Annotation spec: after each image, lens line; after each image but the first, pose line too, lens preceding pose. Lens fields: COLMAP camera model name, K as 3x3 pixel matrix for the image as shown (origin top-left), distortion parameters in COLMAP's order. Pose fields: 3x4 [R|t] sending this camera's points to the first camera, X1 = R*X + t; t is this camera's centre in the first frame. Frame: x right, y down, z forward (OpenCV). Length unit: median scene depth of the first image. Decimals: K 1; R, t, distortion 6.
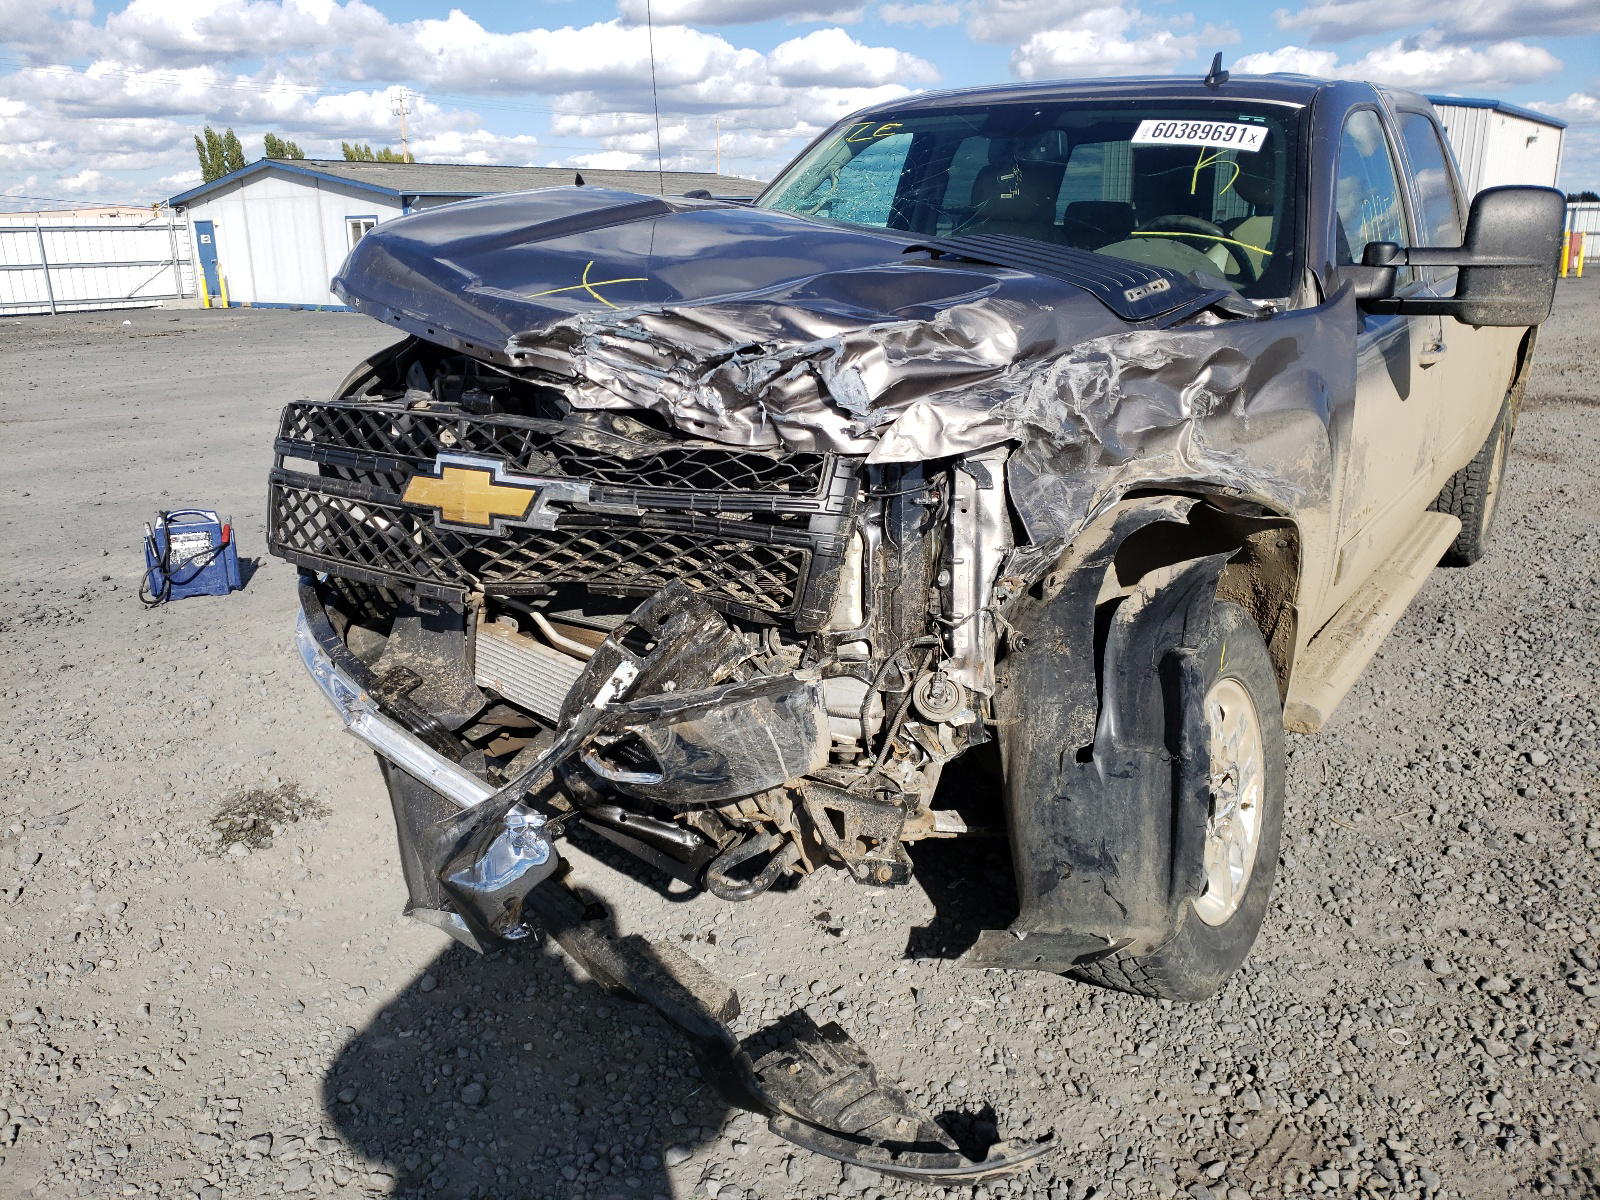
lens RADIAL K [[1249.4, 0, 800.0], [0, 1249.4, 600.0], [0, 0, 1]] dist [0.090280, -0.046385]
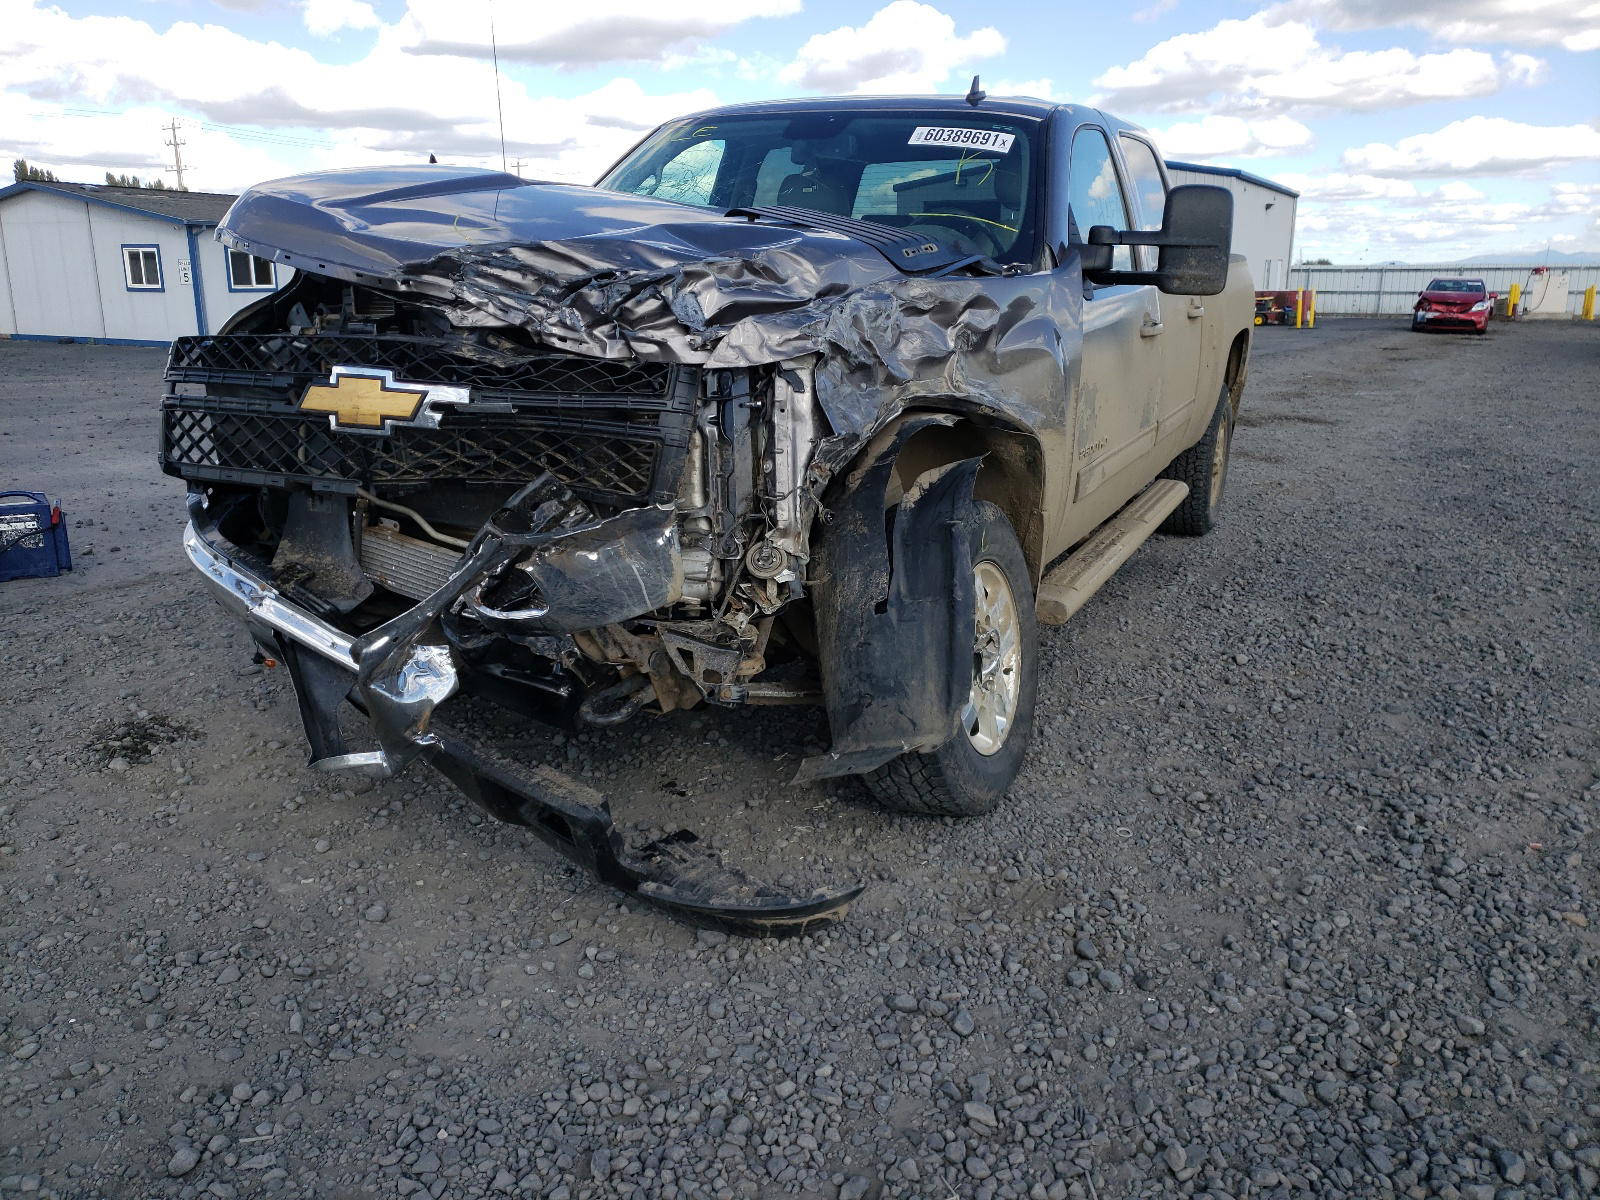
lens RADIAL K [[1203.7, 0, 800.0], [0, 1203.7, 600.0], [0, 0, 1]] dist [0.144026, -0.175215]
pose [[0.988800, -0.022580, 0.147529, -0.032896], [0.025373, 0.999532, -0.017077, 0.134587], [-0.147074, 0.020629, 0.988910, -0.188954]]
